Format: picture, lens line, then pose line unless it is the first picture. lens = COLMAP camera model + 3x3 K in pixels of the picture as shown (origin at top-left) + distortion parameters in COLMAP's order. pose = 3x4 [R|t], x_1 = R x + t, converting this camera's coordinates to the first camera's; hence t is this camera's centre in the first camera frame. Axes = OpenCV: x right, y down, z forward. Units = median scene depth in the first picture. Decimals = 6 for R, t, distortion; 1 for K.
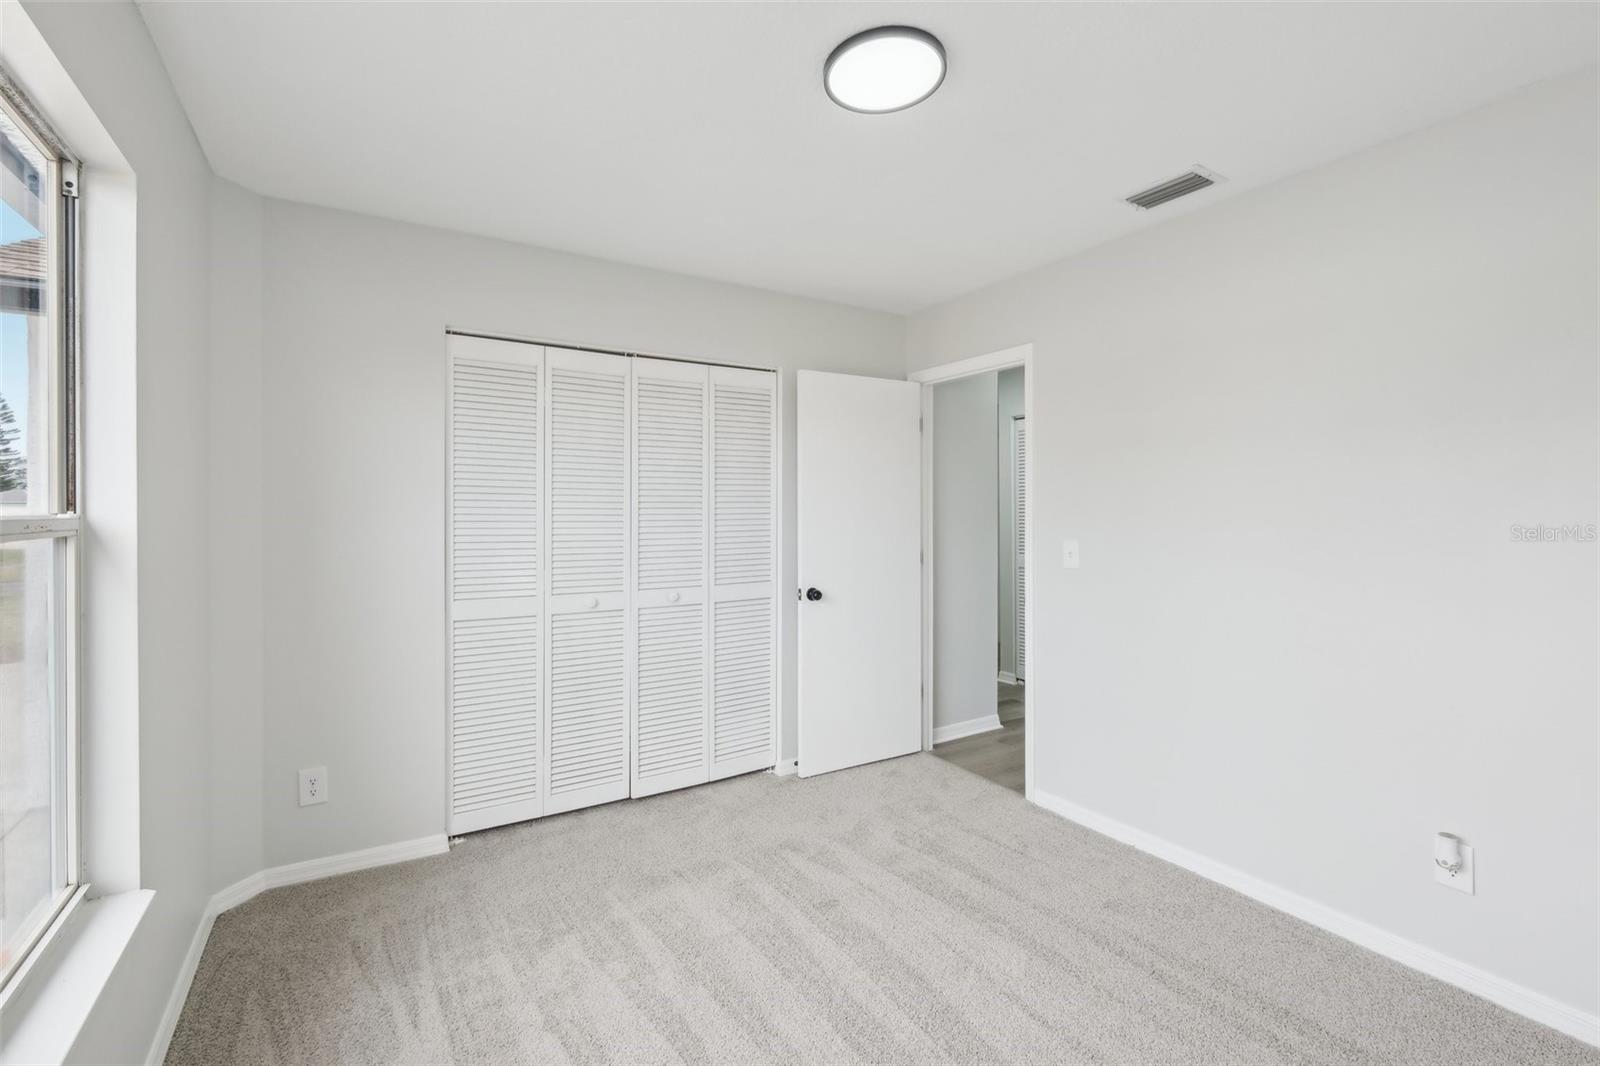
lens RADIAL K [[706.0, 0, 794.4], [0, 706.0, 504.6], [0, 0, 1]] dist [-0.000327, -0.000109]
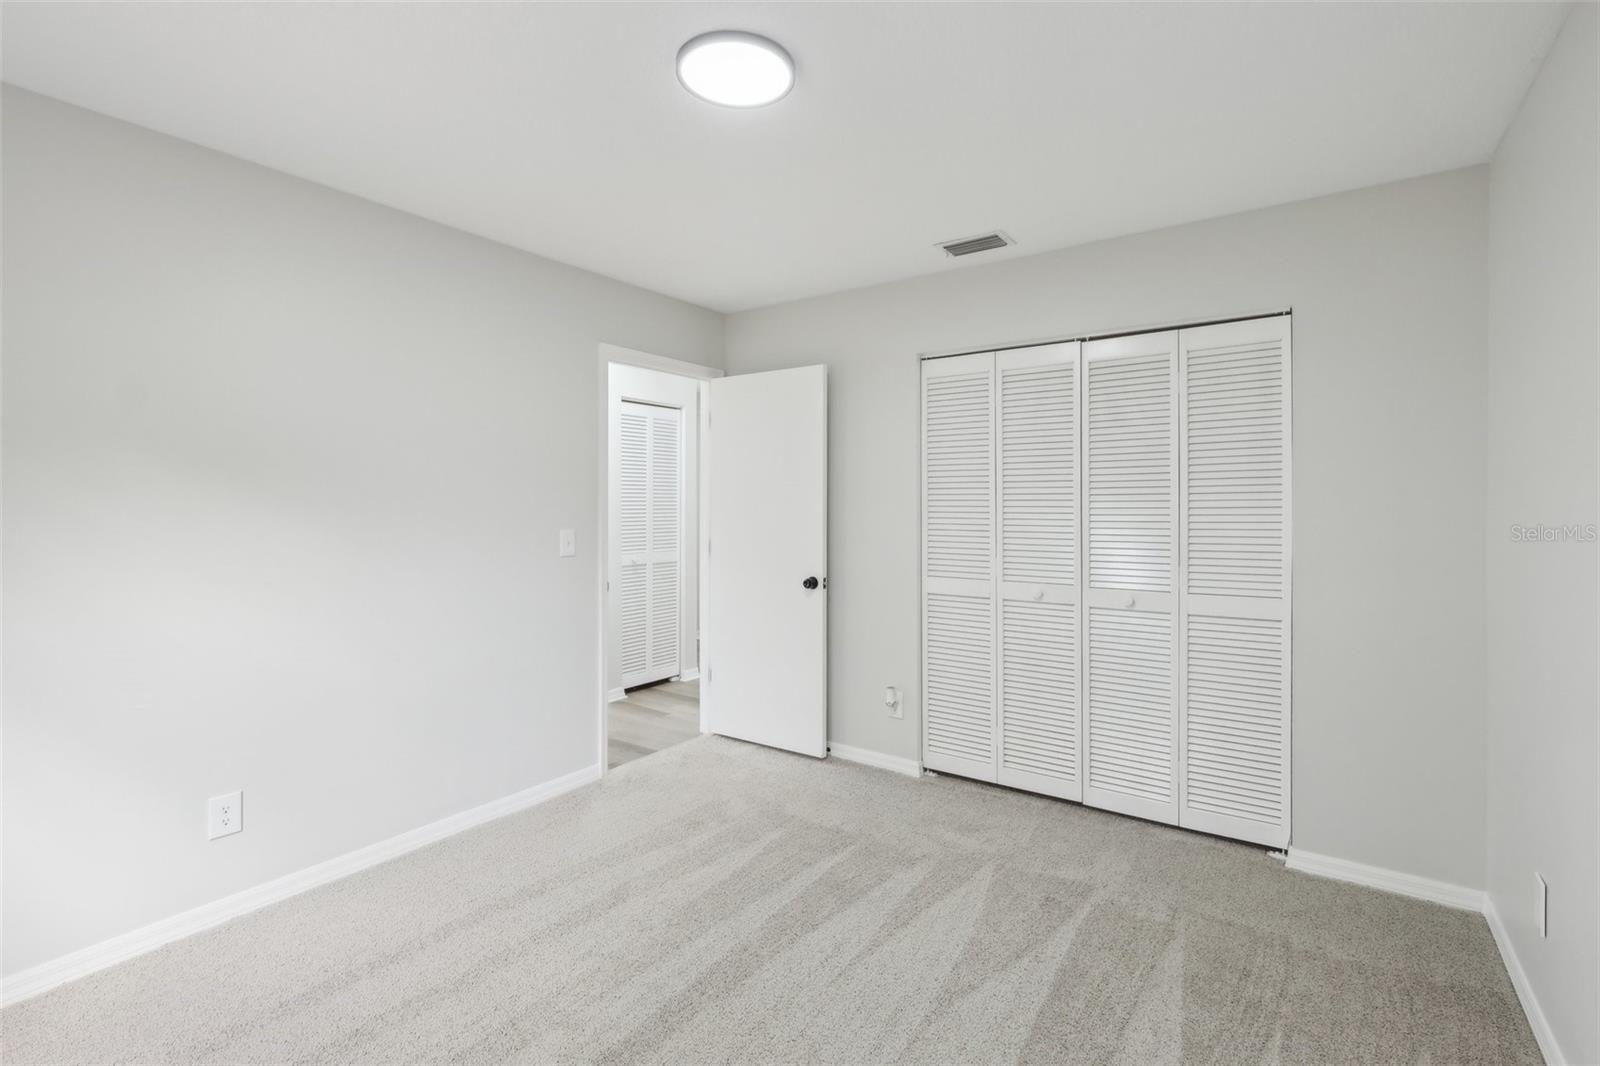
lens RADIAL K [[706.0, 0, 794.4], [0, 706.0, 504.6], [0, 0, 1]] dist [-0.000327, -0.000109]
pose [[0.417883, 0.000524, -0.908501, 0.531180], [0.004263, 0.999988, 0.002538, 0.007325], [0.908491, -0.004934, 0.417876, 0.278131]]
